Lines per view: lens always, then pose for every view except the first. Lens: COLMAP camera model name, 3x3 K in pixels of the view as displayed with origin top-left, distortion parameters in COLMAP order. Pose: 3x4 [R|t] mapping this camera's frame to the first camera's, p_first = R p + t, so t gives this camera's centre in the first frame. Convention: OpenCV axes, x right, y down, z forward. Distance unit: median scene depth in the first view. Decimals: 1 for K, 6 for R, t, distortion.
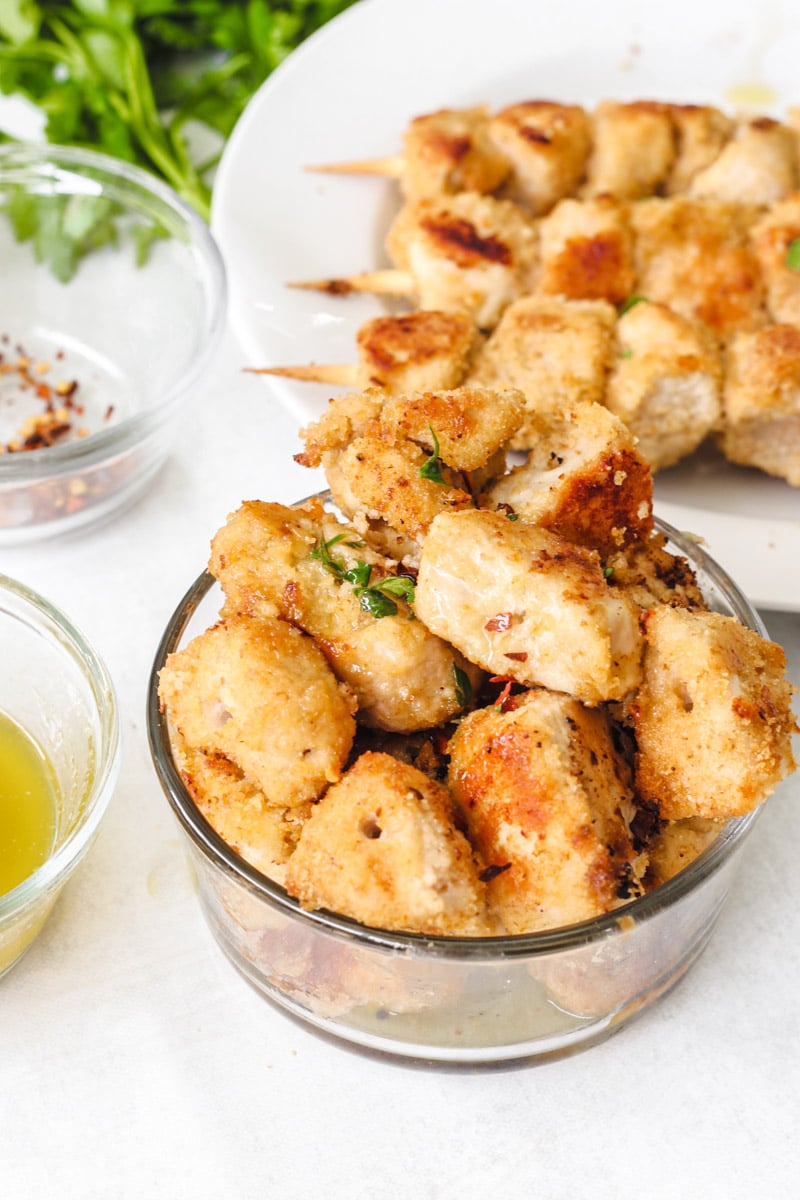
lens RADIAL K [[2950.5, 0, 443.9], [0, 2950.5, 590.8], [0, 0, 1]] dist [-0.305367, 0.000000]
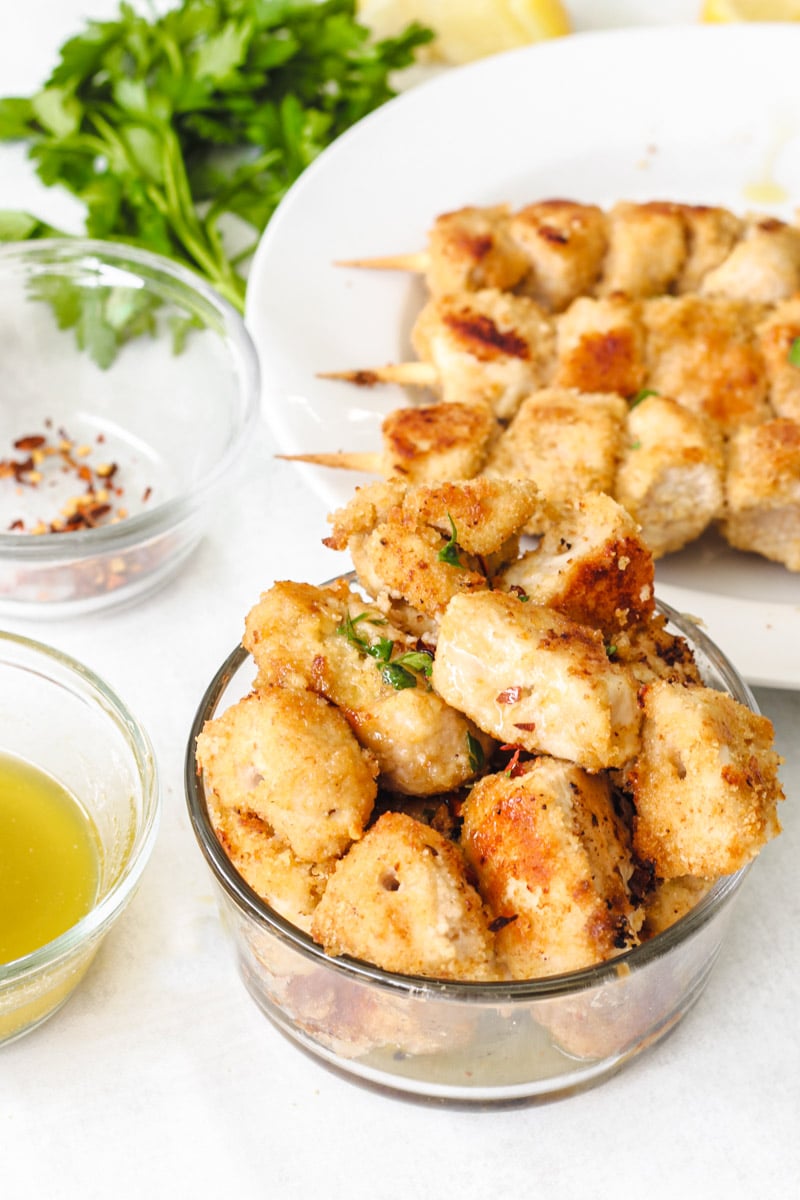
lens RADIAL K [[3155.4, 0, 495.0], [0, 3155.4, 672.6], [0, 0, 1]] dist [-0.293724, 0.000000]
pose [[0.999933, 0.009877, 0.006074, 0.005962], [-0.009885, 0.999950, 0.001271, 0.000931], [-0.006061, -0.001331, 0.999981, -0.160477]]
